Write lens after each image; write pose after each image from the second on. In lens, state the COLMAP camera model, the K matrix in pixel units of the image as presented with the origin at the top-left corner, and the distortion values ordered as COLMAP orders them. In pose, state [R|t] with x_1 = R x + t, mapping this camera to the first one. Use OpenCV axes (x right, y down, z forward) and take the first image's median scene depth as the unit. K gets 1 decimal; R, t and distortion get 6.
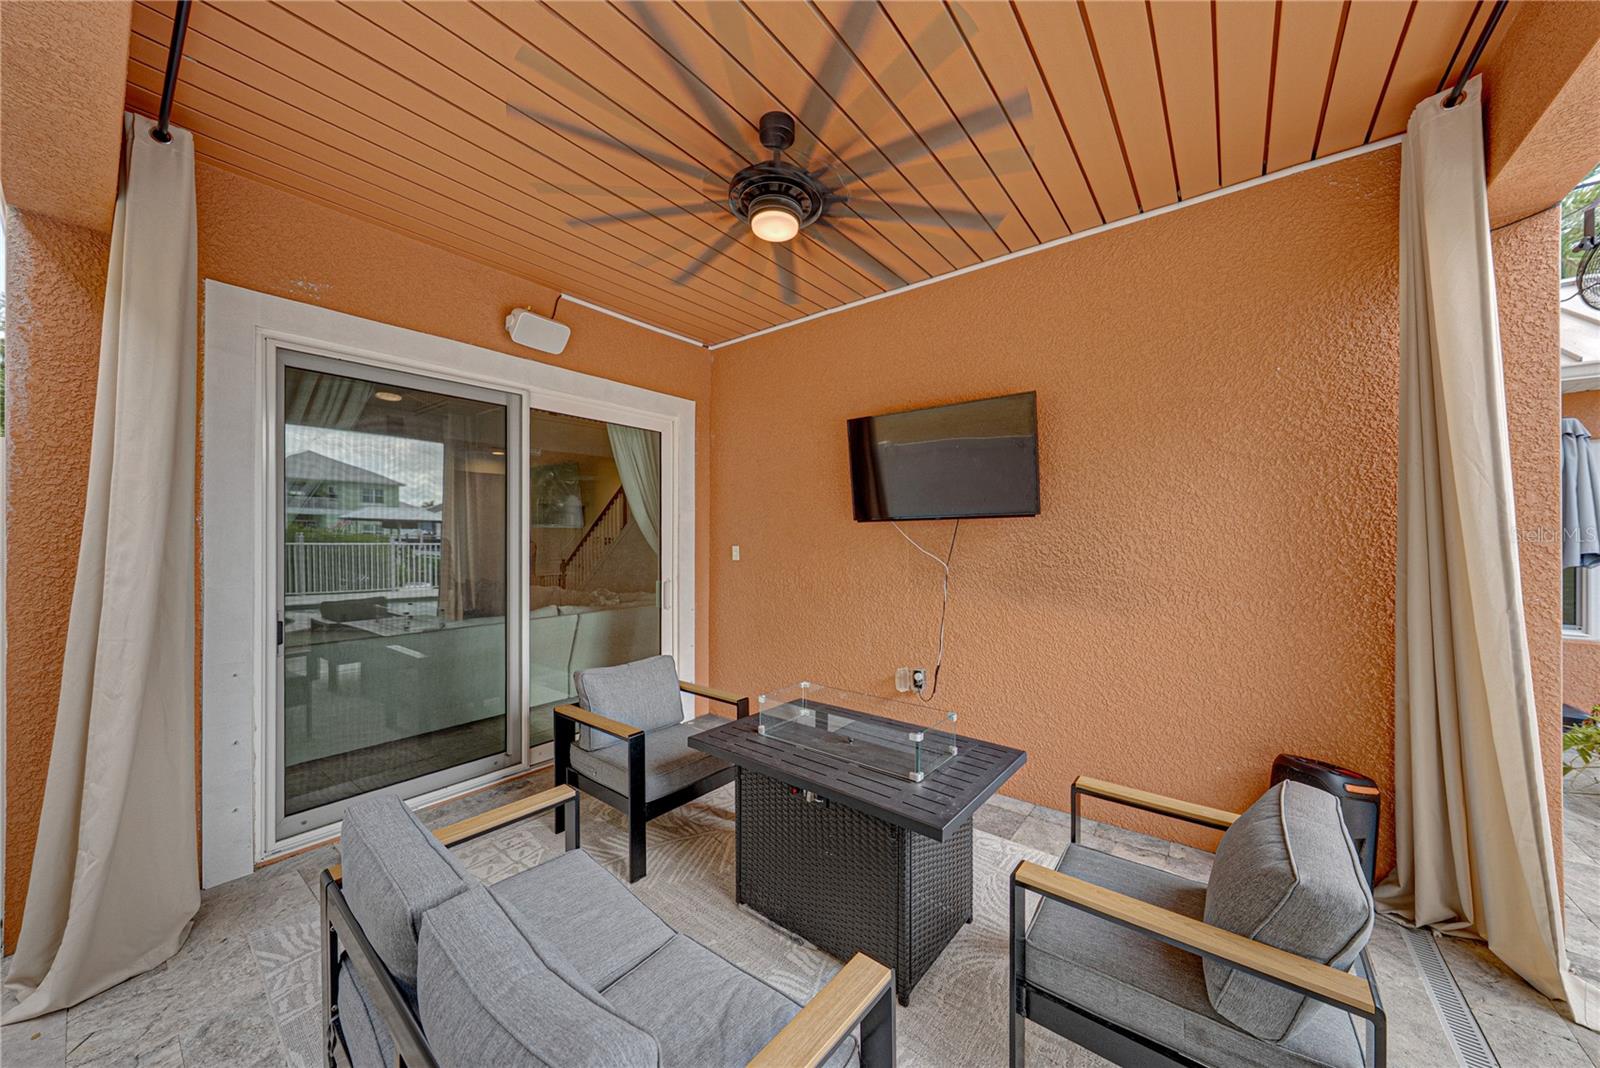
lens RADIAL K [[554.2, 0, 800.0], [0, 554.2, 534.0], [0, 0, 1]] dist [-0.000794, -0.000165]
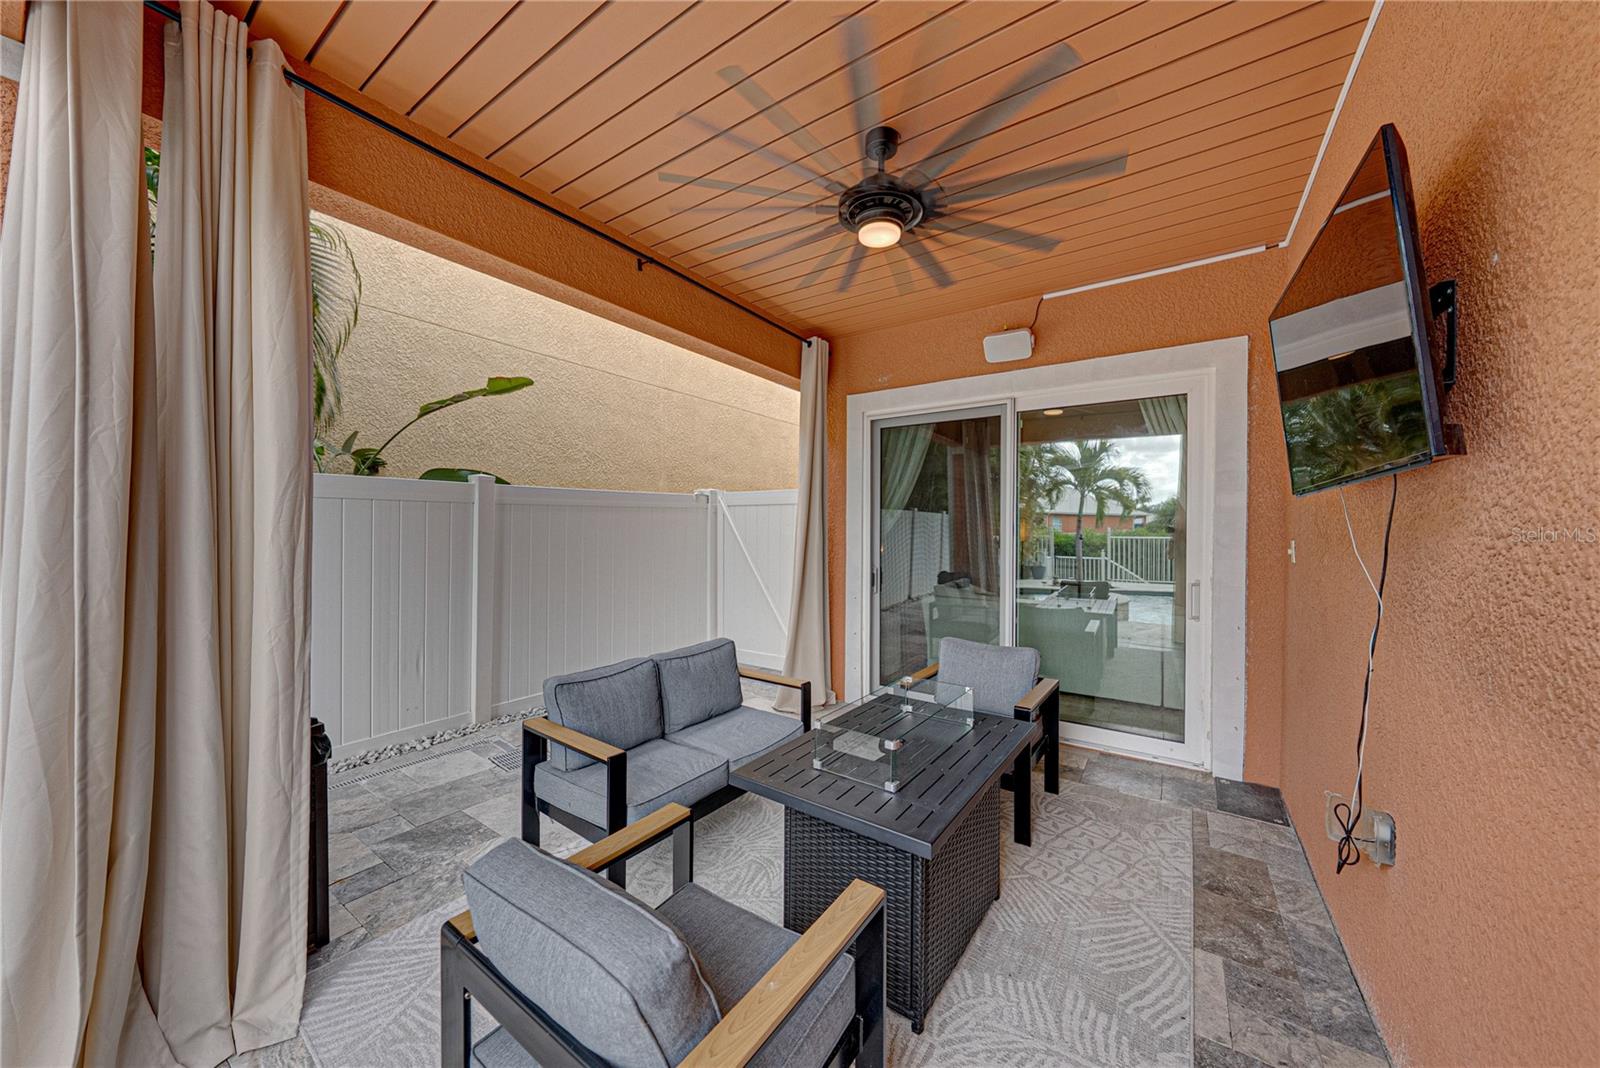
lens RADIAL K [[554.2, 0, 800.0], [0, 554.2, 534.0], [0, 0, 1]] dist [-0.000794, -0.000165]
pose [[0.054226, 0.004667, -0.998518, 0.652430], [-0.000382, 0.999989, 0.004653, 0.018215], [0.998529, 0.000129, 0.054228, 0.514256]]
